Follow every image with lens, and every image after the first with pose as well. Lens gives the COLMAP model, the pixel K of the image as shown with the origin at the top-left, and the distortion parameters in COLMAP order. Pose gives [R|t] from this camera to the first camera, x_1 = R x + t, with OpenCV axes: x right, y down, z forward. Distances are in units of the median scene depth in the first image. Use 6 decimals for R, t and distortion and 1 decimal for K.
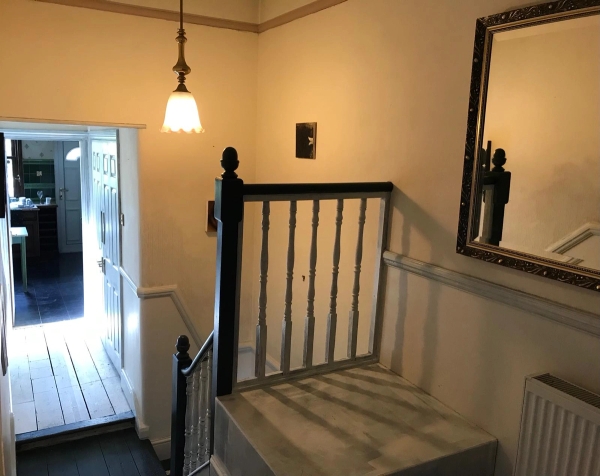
lens RADIAL K [[533.2, 0, 300.0], [0, 533.2, 238.0], [0, 0, 1]] dist [0.009113, 0.003724]
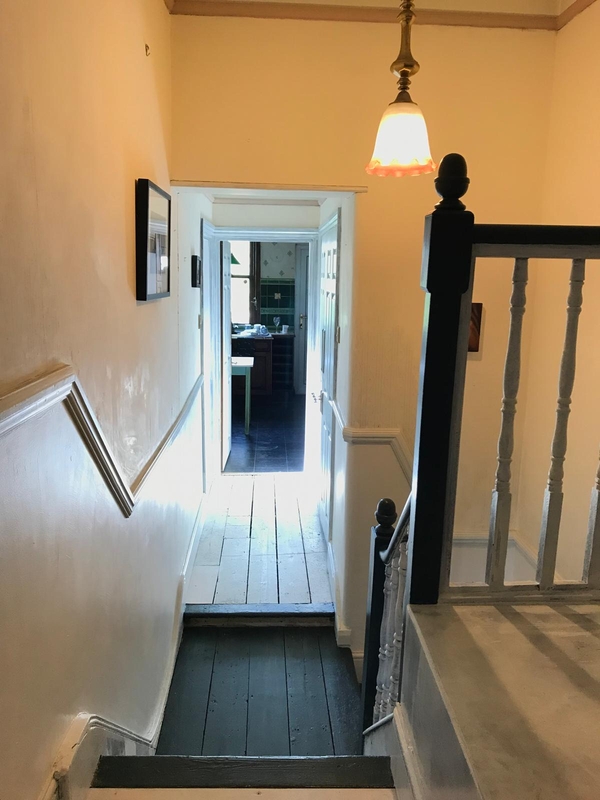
lens RADIAL K [[674.3, 0, 300.0], [0, 674.3, 400.0], [0, 0, 1]] dist [0.061806, -0.101897]
pose [[0.895179, 0.058837, -0.441807, 0.030887], [-0.057600, 0.998208, 0.016227, 0.048485], [0.441970, 0.010922, 0.896963, 0.192684]]
